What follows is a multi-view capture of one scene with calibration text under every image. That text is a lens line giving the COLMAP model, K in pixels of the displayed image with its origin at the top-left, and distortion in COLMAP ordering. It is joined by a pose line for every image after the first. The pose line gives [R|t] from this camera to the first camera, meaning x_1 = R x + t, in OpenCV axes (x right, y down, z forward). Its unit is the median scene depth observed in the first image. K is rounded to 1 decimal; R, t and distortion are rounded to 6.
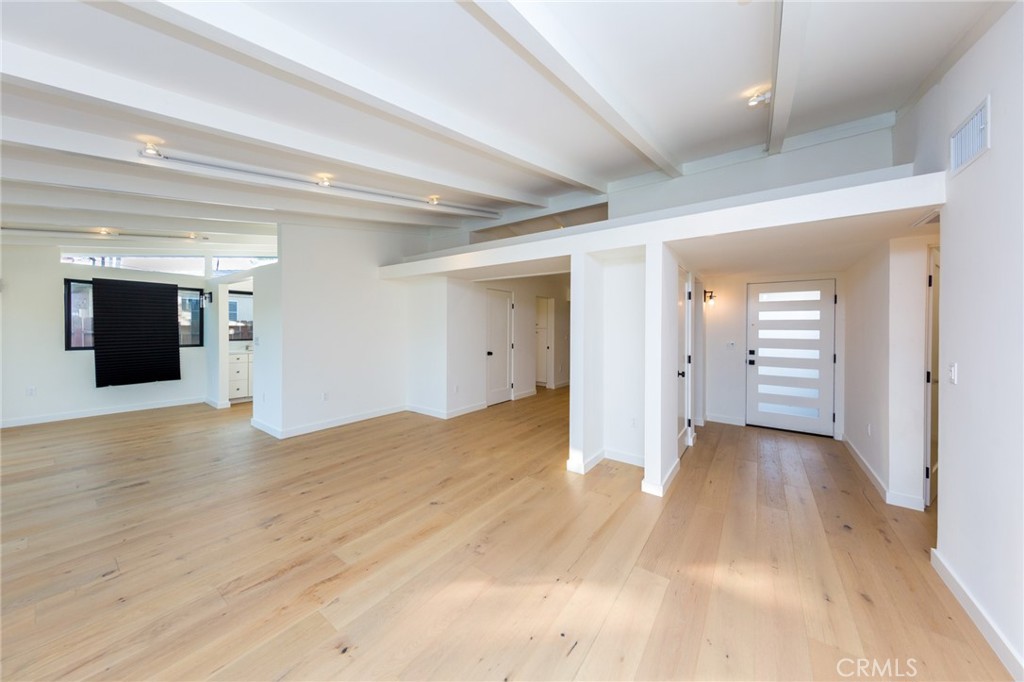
lens RADIAL K [[335.1, 0, 509.6], [0, 335.1, 342.1], [0, 0, 1]] dist [0.000442, -0.000045]
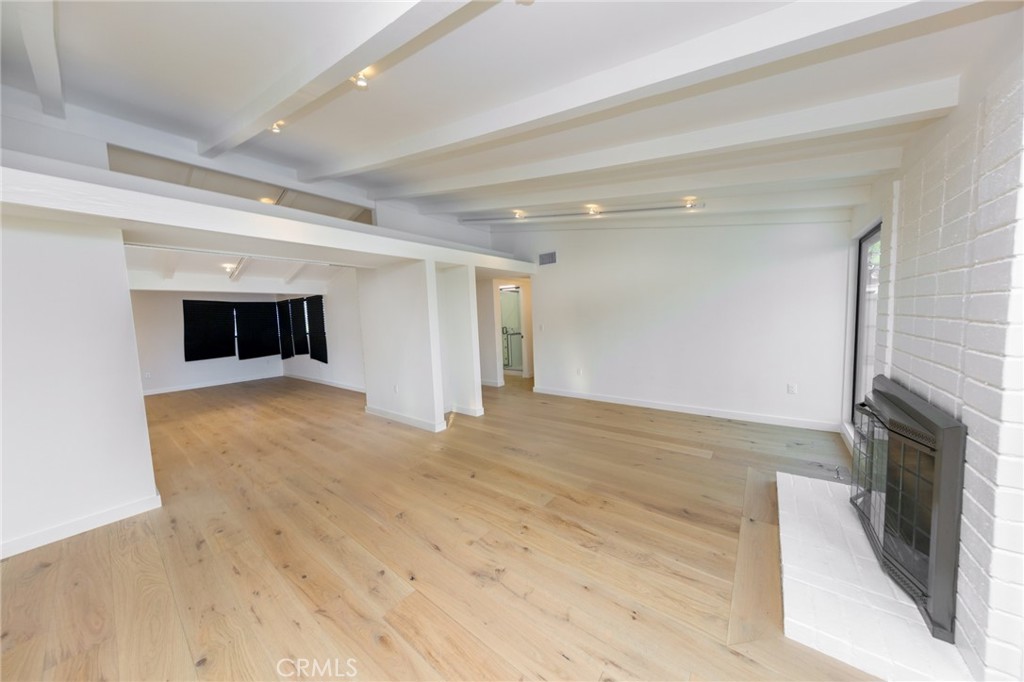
lens RADIAL K [[335.1, 0, 509.6], [0, 335.1, 342.1], [0, 0, 1]] dist [0.000442, -0.000045]
pose [[0.041007, -0.086119, 0.995441, -1.148006], [0.088443, 0.992681, 0.082237, -0.035810], [-0.995237, 0.084668, 0.048323, 0.704024]]
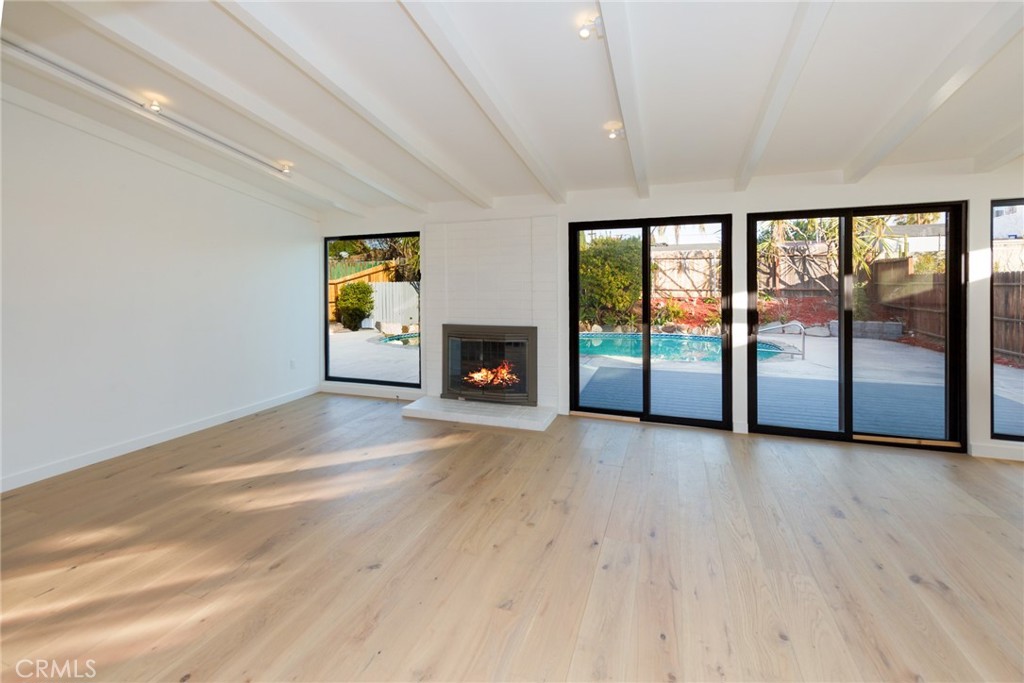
lens RADIAL K [[426.5, 0, 527.5], [0, 426.5, 285.5], [0, 0, 1]] dist [0.016221, -0.000088]
pose [[-0.950082, -0.003914, -0.311974, -0.218468], [-0.018969, 0.998796, 0.045238, -0.072707], [0.311422, 0.048897, -0.949013, 1.625650]]
